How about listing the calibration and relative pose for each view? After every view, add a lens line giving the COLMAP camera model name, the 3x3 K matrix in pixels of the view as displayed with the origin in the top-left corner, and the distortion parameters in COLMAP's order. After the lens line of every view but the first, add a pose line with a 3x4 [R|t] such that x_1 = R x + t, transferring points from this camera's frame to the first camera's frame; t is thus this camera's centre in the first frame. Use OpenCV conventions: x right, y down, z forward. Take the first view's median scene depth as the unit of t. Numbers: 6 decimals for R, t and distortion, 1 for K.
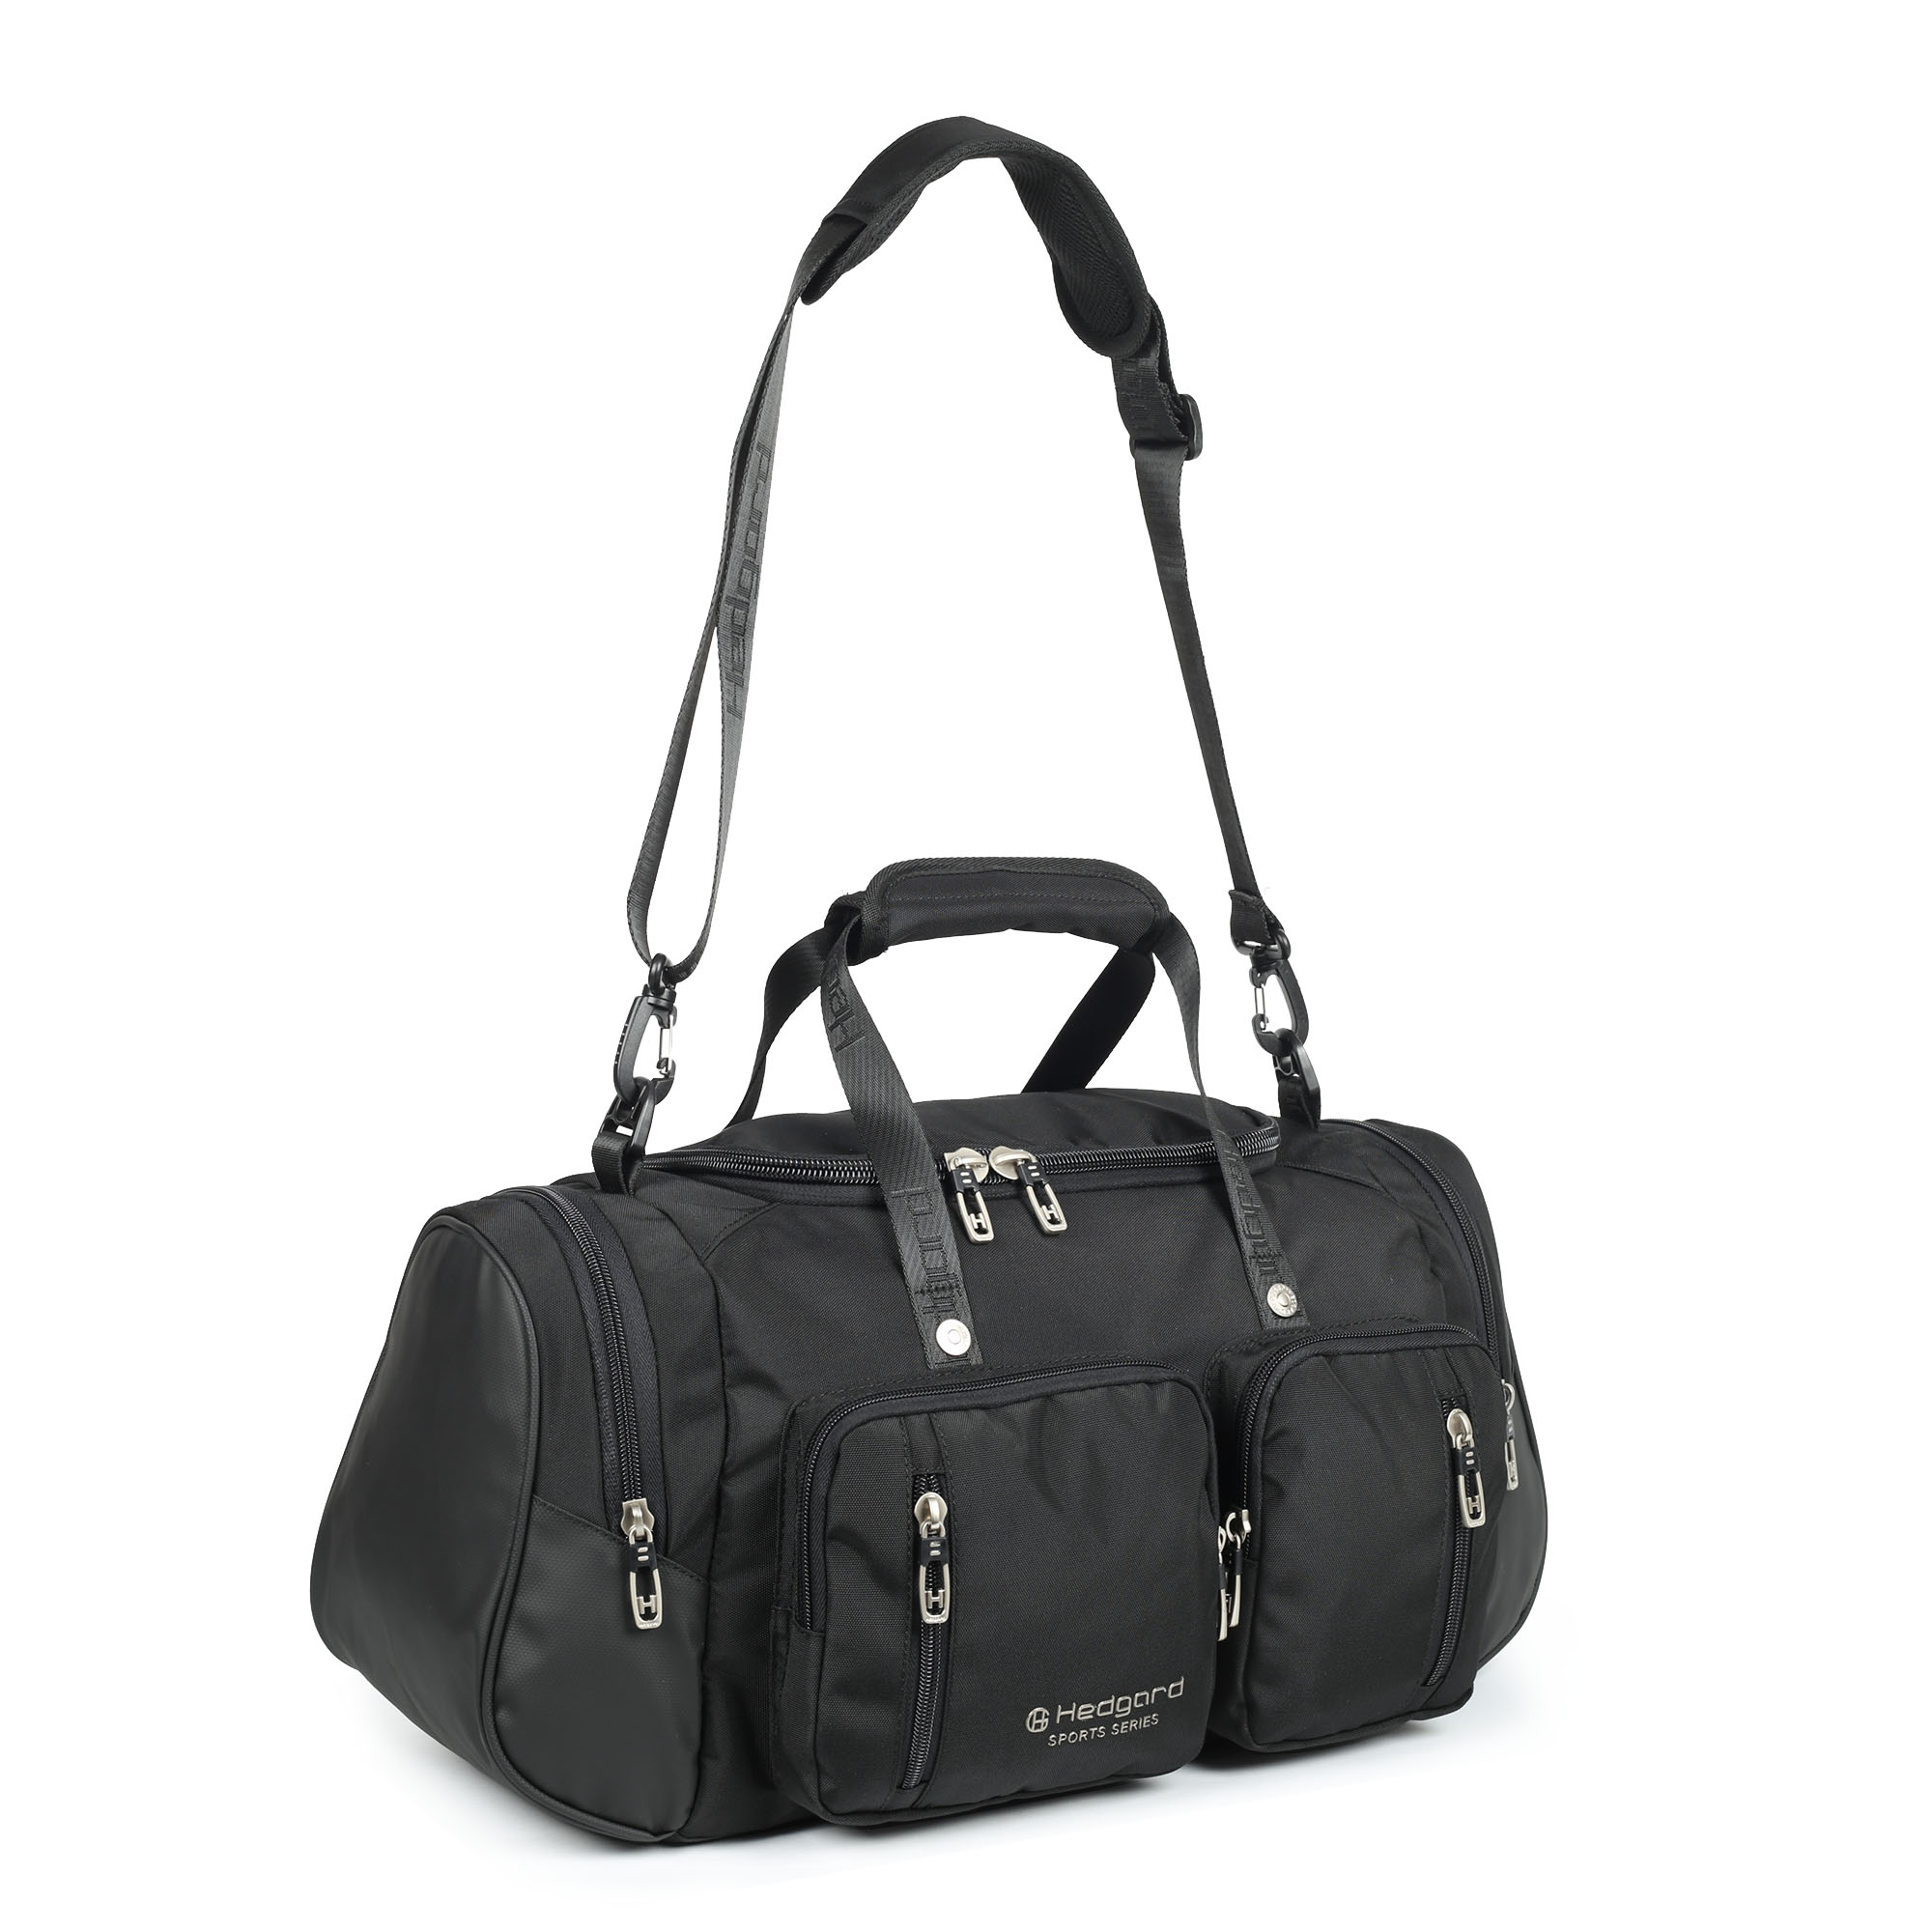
lens RADIAL K [[3921.5, 0, 966.0], [0, 3921.5, 966.0], [0, 0, 1]] dist [-0.090533, -0.121651]
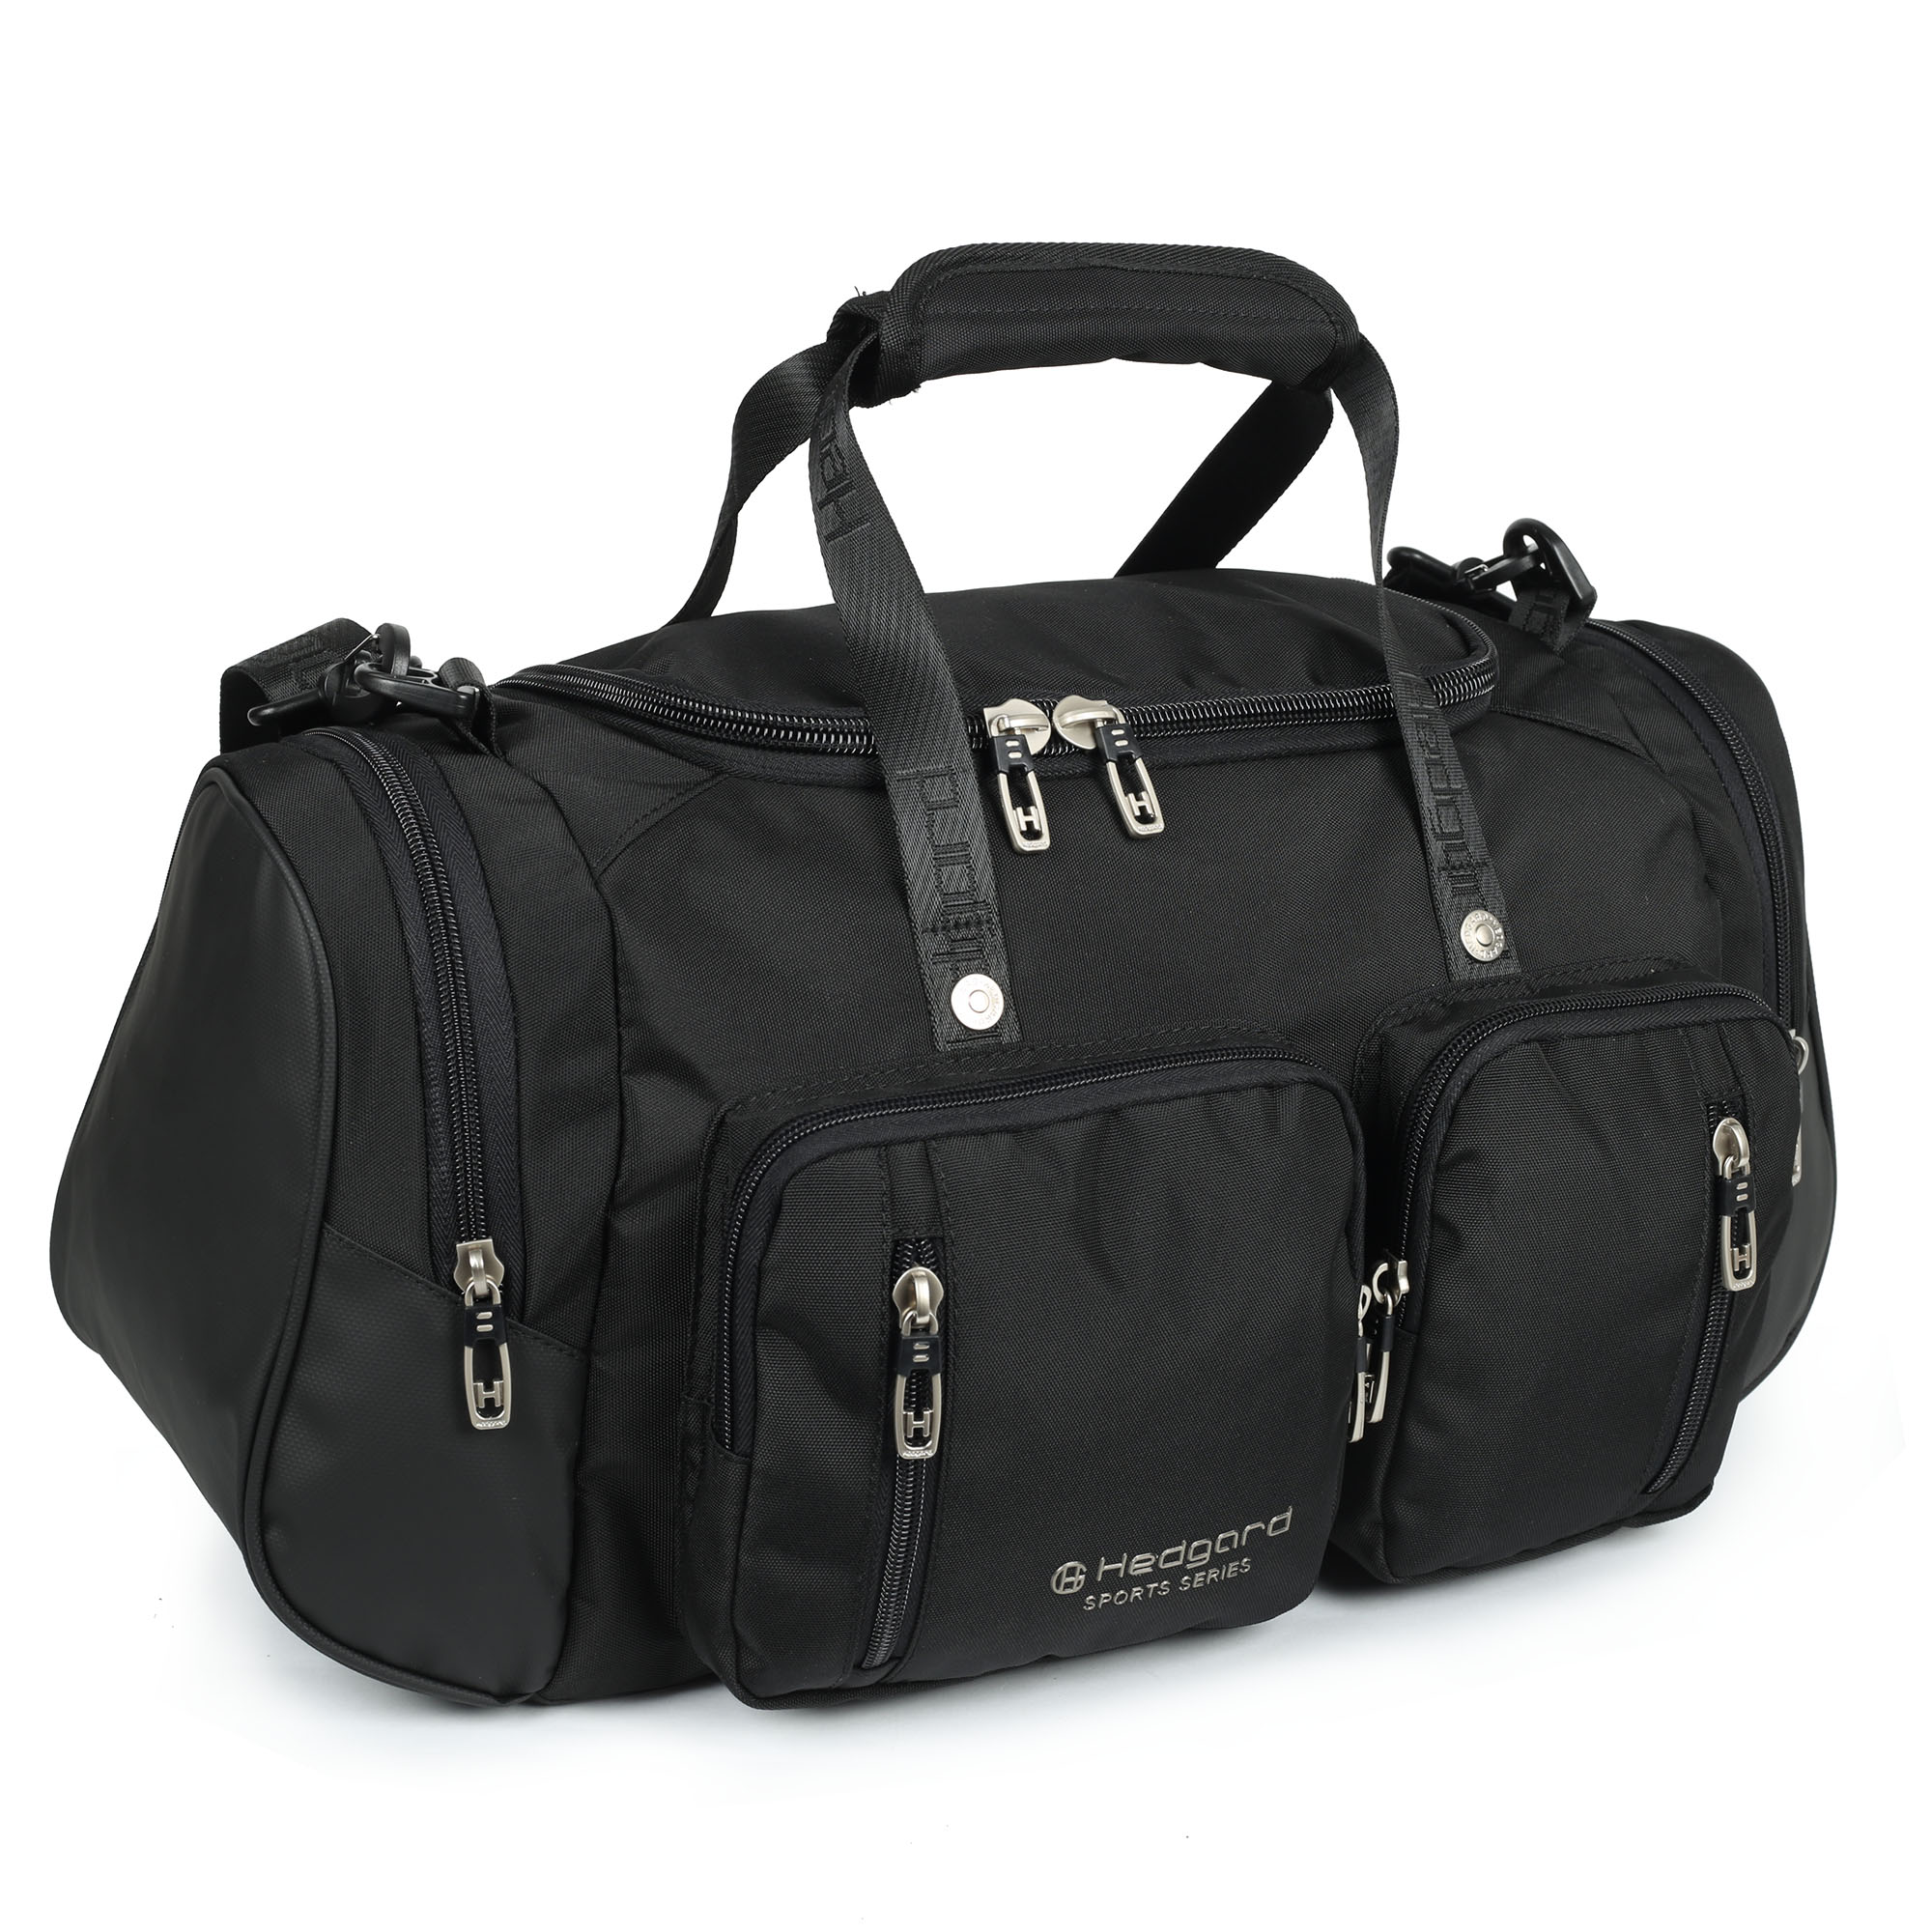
lens RADIAL K [[3921.5, 0, 966.0], [0, 3921.5, 966.0], [0, 0, 1]] dist [-0.090533, -0.121651]
pose [[0.997226, 0.060149, -0.043843, 0.023139], [-0.048736, 0.972869, 0.226165, -0.059416], [0.056257, -0.223401, 0.973102, 0.354707]]
